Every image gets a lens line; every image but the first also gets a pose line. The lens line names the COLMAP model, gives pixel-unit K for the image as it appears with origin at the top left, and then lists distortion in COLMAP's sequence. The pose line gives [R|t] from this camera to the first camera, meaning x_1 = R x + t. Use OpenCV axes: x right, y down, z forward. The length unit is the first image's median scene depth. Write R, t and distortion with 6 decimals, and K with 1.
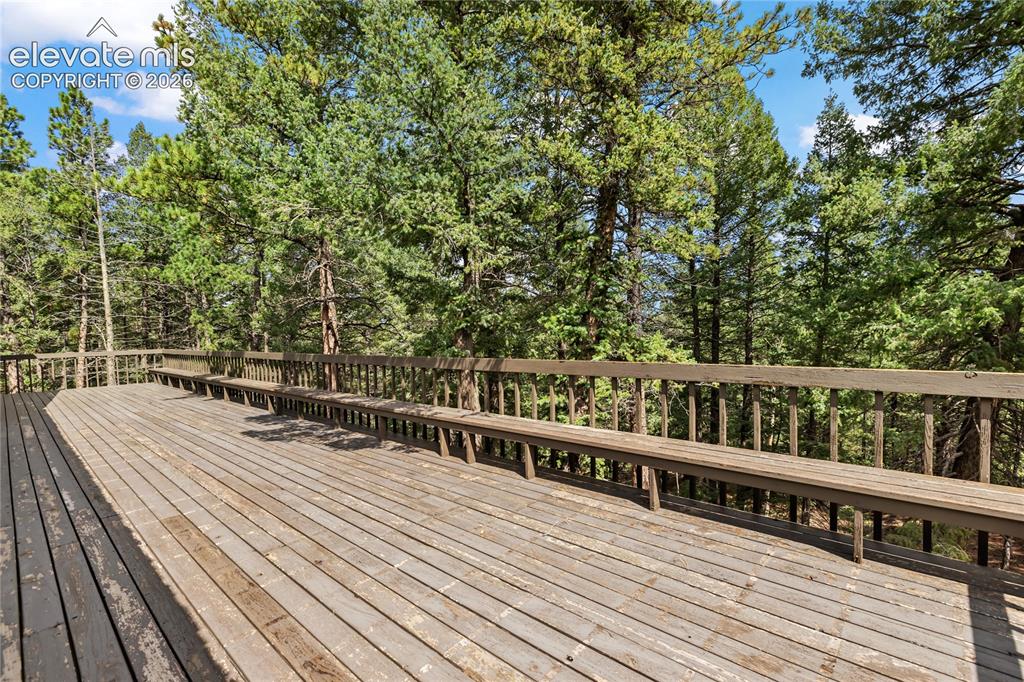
lens RADIAL K [[464.0, 0, 514.9], [0, 464.0, 353.7], [0, 0, 1]] dist [-0.000453, -0.000104]
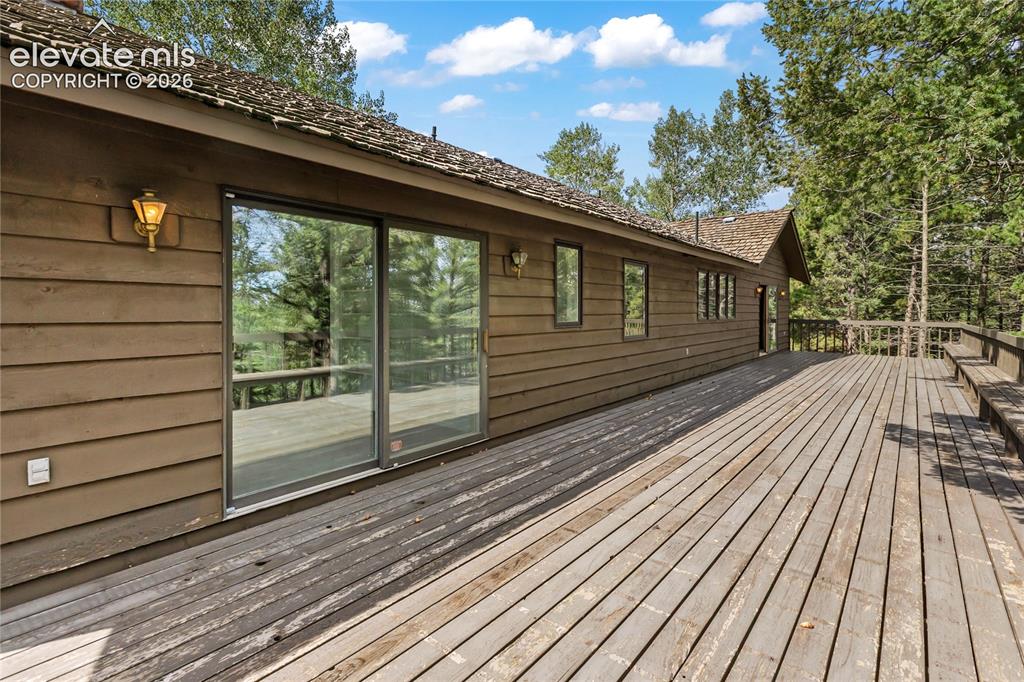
lens RADIAL K [[488.5, 0, 512.0], [0, 488.5, 341.0], [0, 0, 1]] dist [-0.000146, -0.000214]
pose [[0.043870, 0.103690, -0.993642, 0.550334], [-0.068122, 0.992595, 0.100573, -0.054734], [0.996712, 0.063277, 0.050609, 0.517934]]
